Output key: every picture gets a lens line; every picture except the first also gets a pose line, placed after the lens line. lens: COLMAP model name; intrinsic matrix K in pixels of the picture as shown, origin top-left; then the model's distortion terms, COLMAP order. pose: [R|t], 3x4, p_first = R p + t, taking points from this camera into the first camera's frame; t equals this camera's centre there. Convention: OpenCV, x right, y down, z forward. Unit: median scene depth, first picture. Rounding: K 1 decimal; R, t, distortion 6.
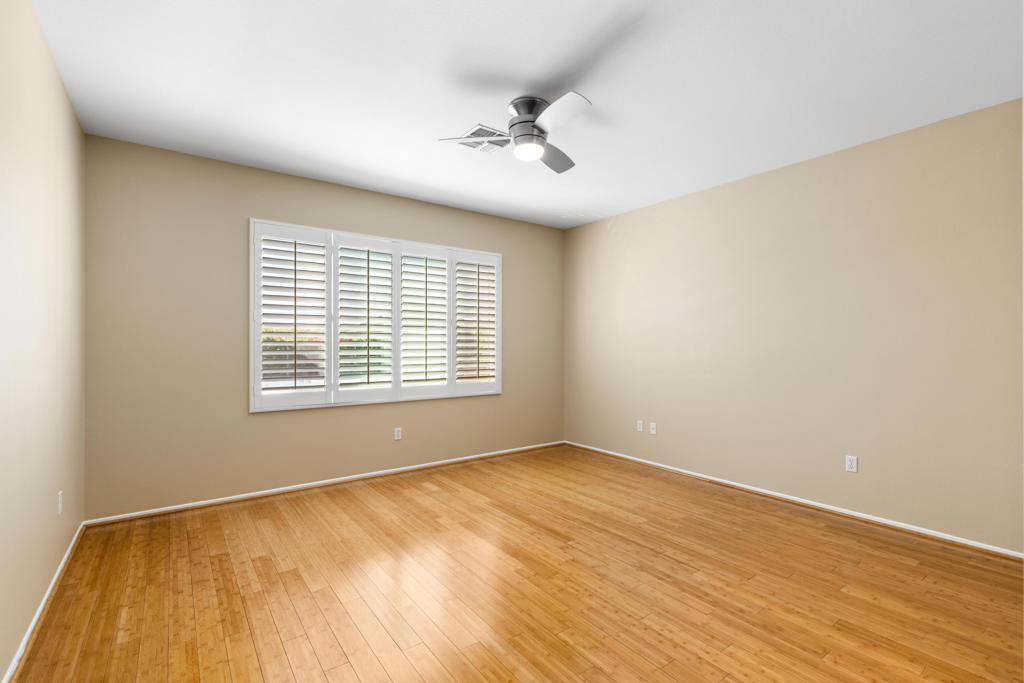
lens RADIAL K [[464.3, 0, 509.9], [0, 464.3, 344.2], [0, 0, 1]] dist [0.008258, -0.000117]
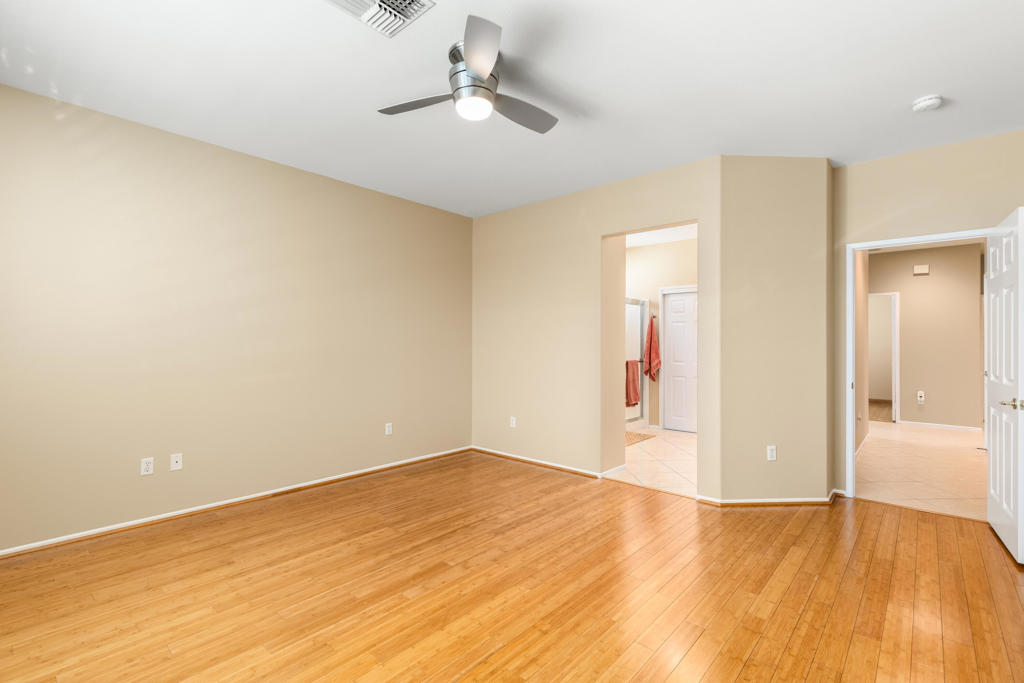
lens RADIAL K [[464.3, 0, 519.6], [0, 464.3, 342.9], [0, 0, 1]] dist [0.008258, -0.000117]
pose [[-0.218219, -0.004650, 0.975889, -0.656856], [-0.006880, 0.999971, 0.003226, 0.000987], [-0.975876, -0.006011, -0.218245, 0.920041]]
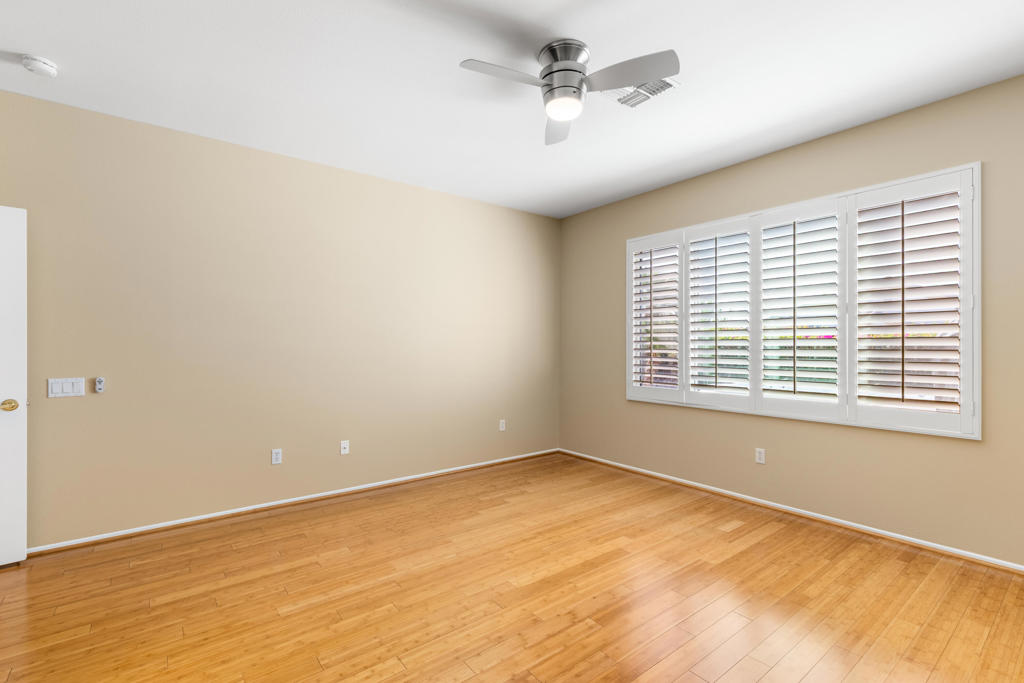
lens RADIAL K [[464.3, 0, 513.8], [0, 464.3, 343.7], [0, 0, 1]] dist [0.008258, -0.000117]
pose [[0.029647, -0.002154, -0.999558, 0.722277], [0.002537, 0.999995, -0.002079, 0.002844], [0.999557, -0.002474, 0.029652, 0.741859]]
